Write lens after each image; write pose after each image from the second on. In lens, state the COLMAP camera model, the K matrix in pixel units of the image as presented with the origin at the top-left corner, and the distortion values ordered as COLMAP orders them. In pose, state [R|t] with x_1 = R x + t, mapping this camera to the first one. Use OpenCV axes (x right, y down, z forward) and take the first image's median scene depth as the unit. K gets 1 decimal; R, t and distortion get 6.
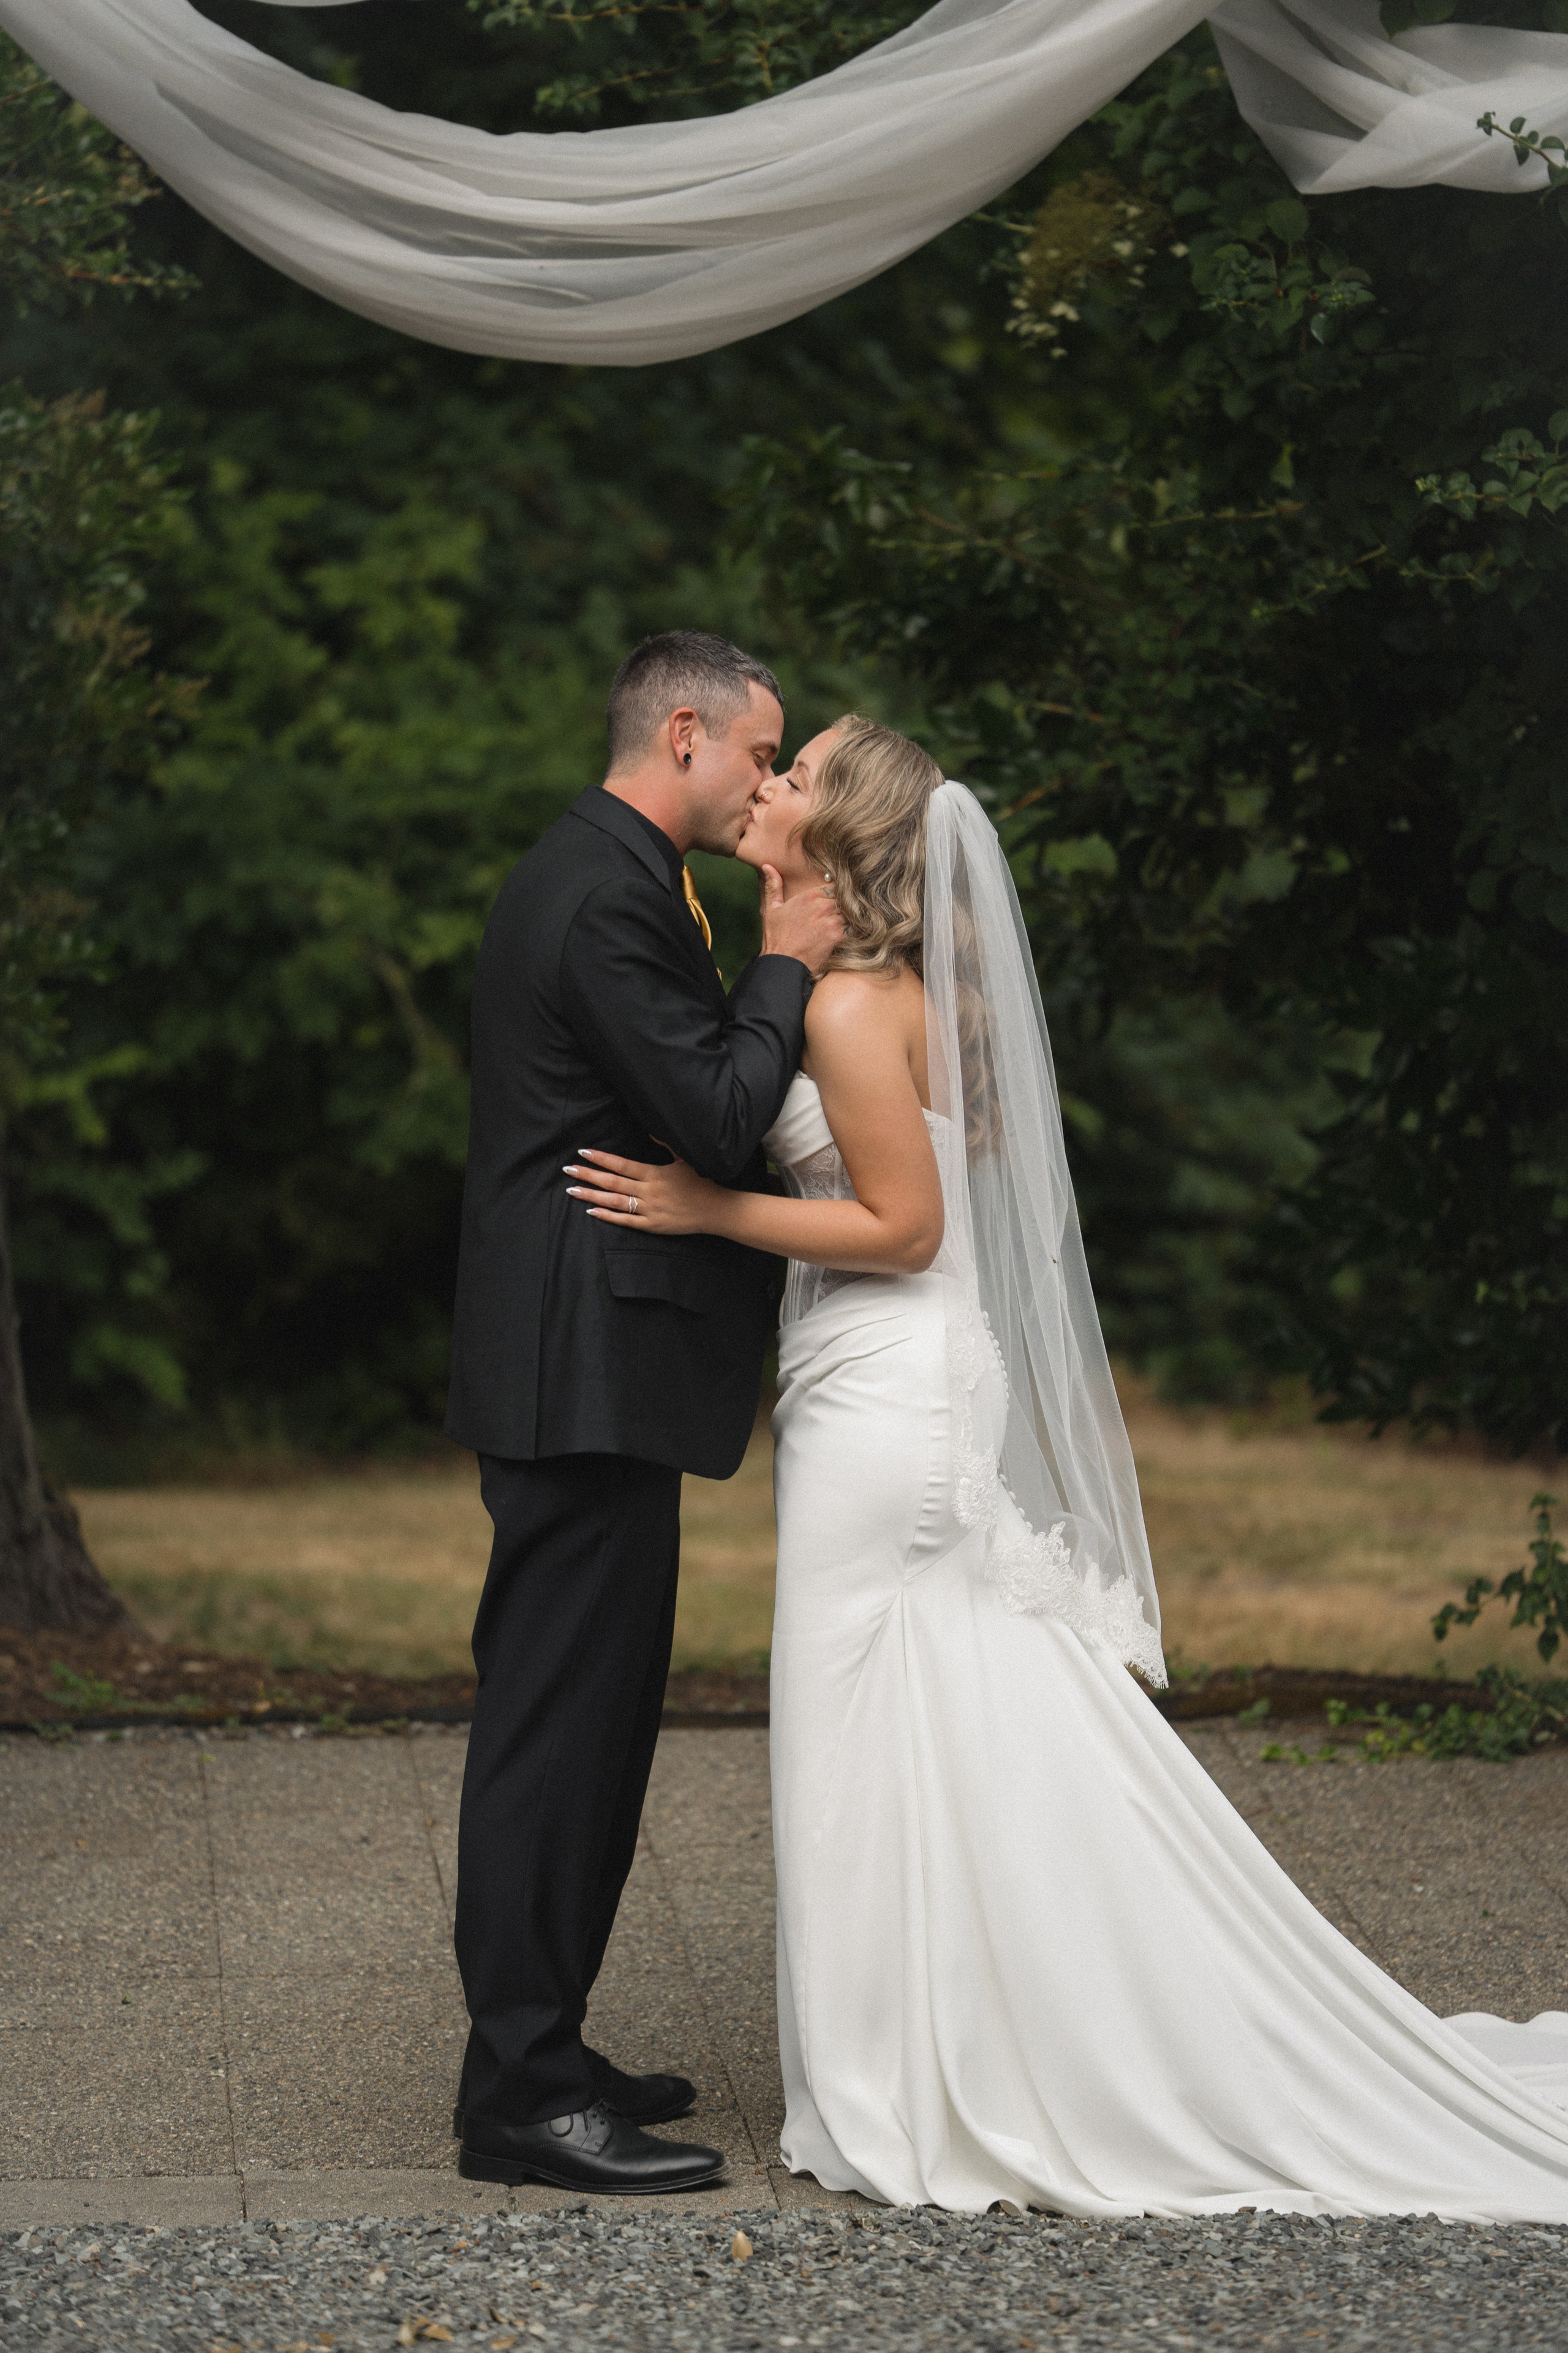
lens RADIAL K [[9318.5, 0, 765.0], [0, 9318.5, 1181.3], [0, 0, 1]] dist [2.413884, 0.000000]
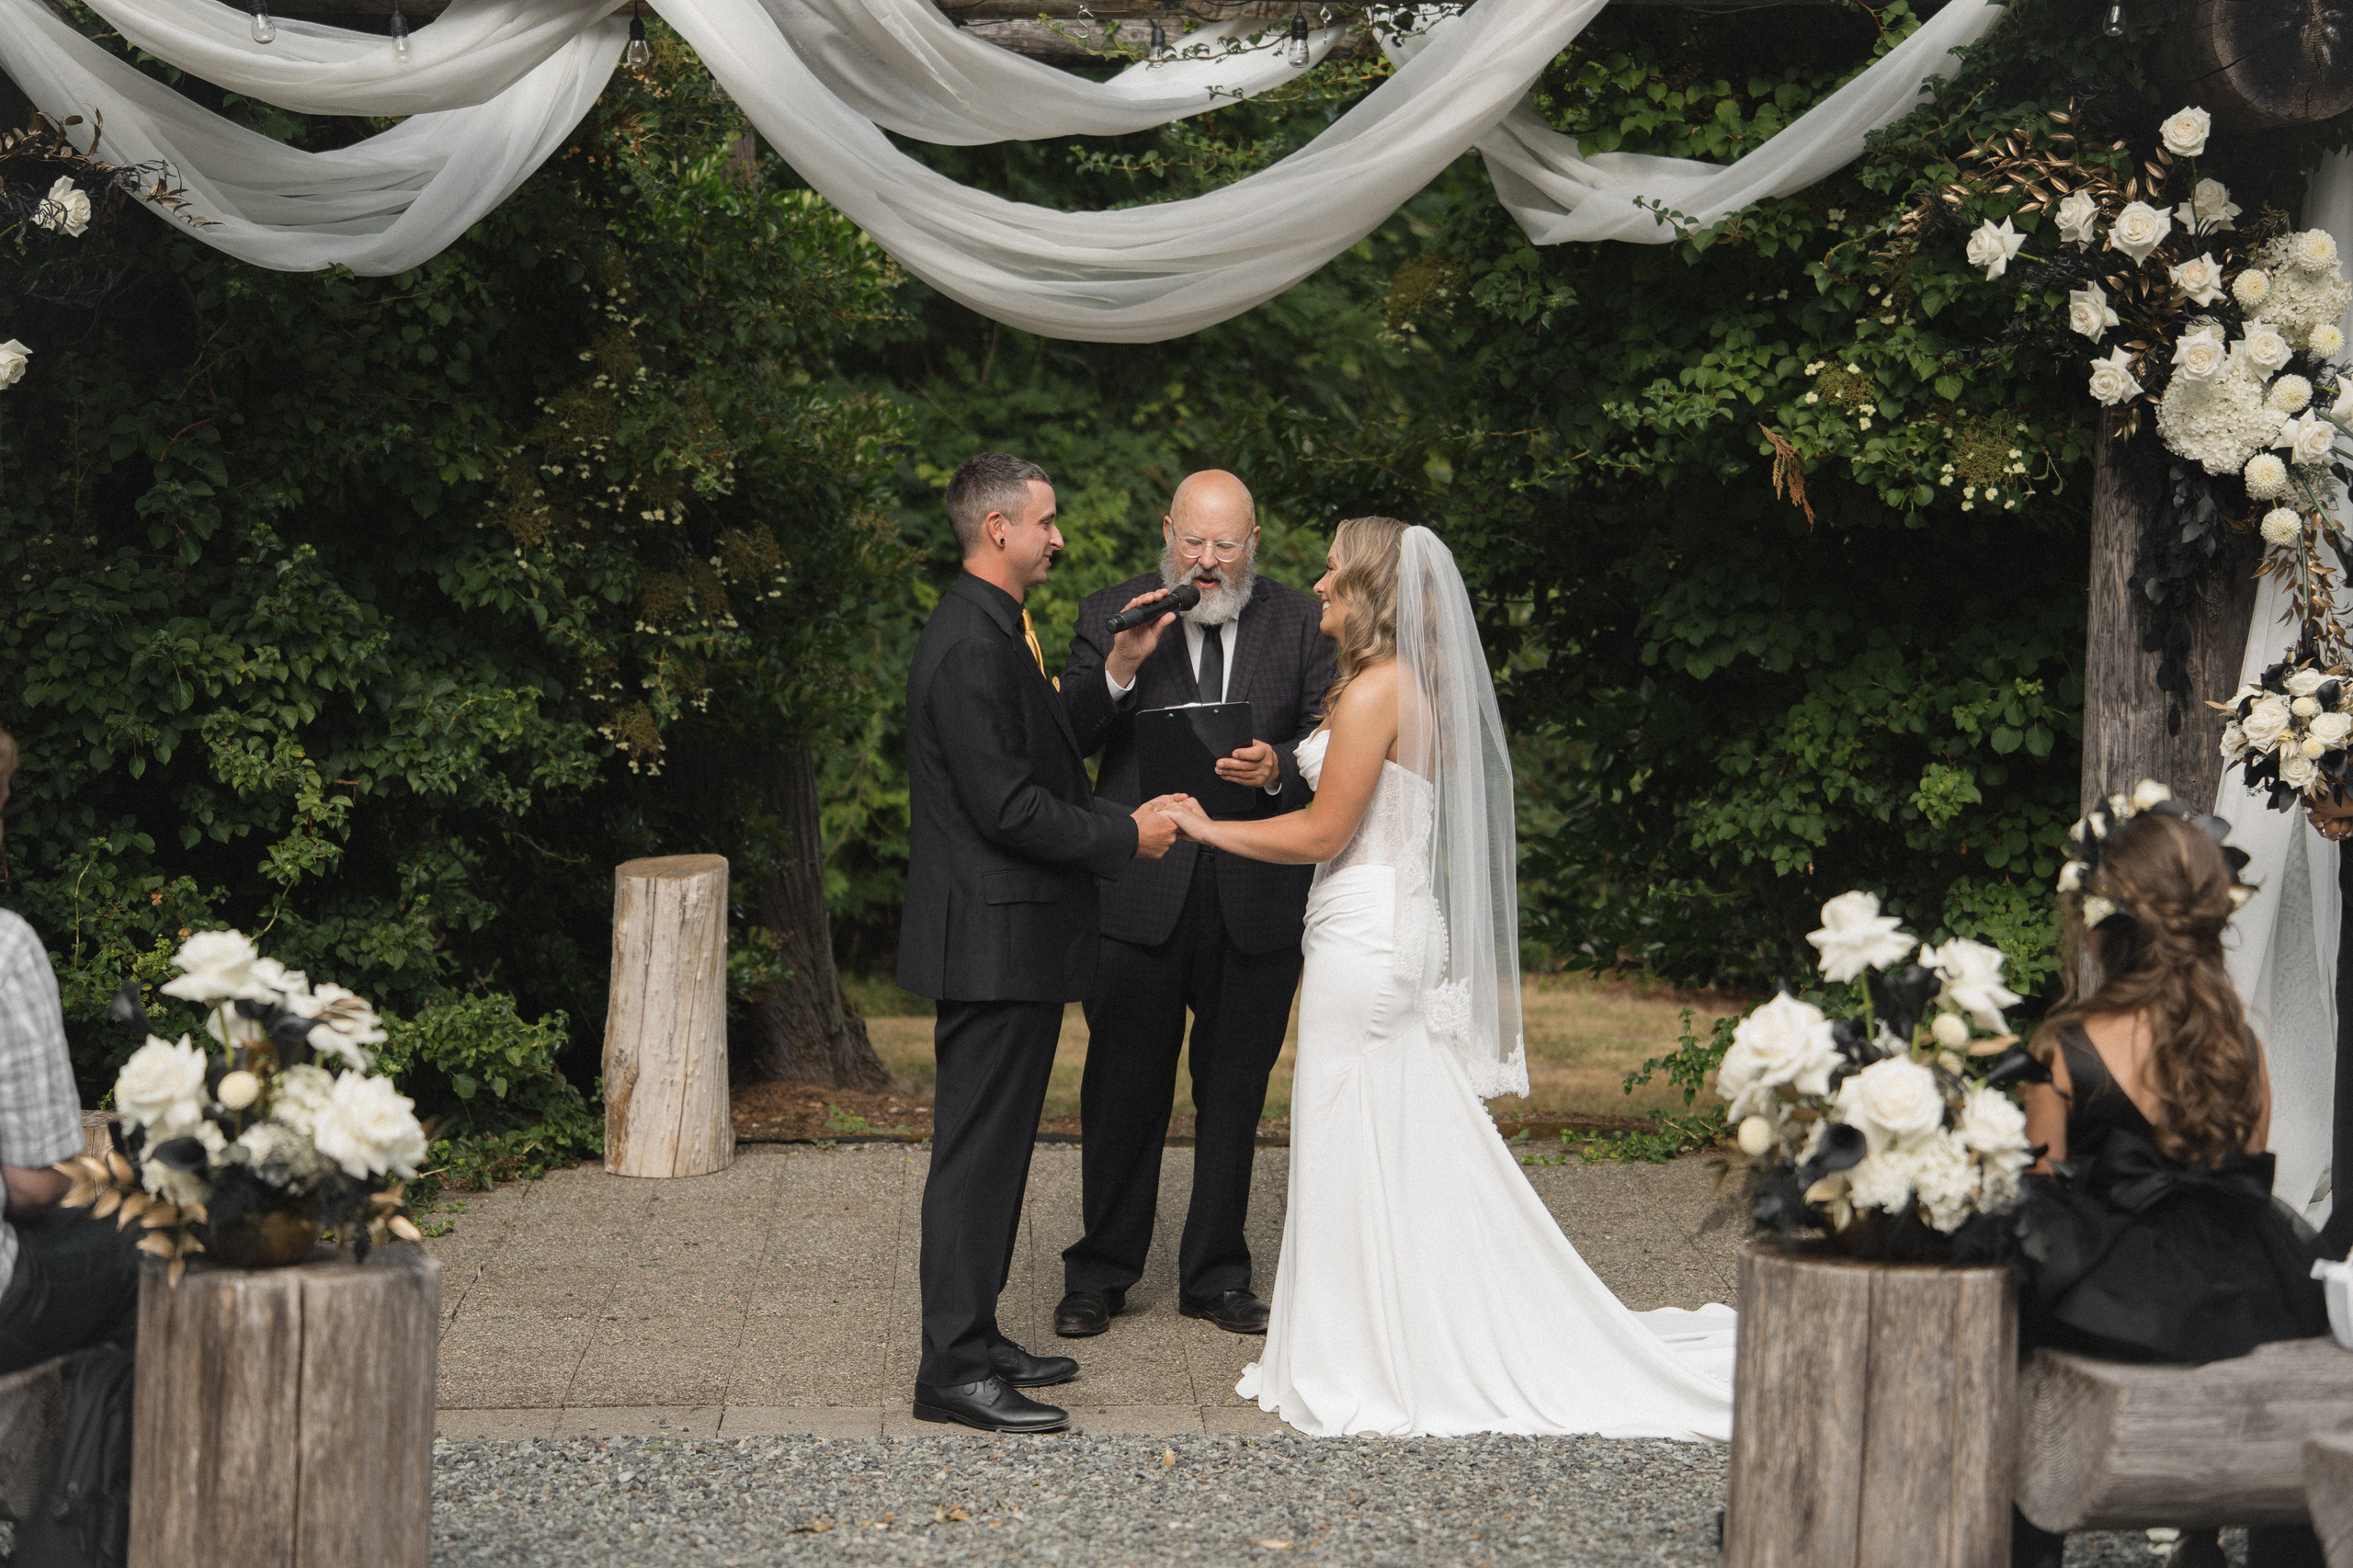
lens RADIAL K [[4750.7, 0, 1185.2], [0, 4750.7, 788.8], [0, 0, 1]] dist [0.357587, 0.000000]
pose [[0.999535, -0.000724, -0.030498, 0.017605], [0.000175, 0.999838, -0.017982, 0.008787], [0.030506, 0.017969, 0.999373, 0.134555]]
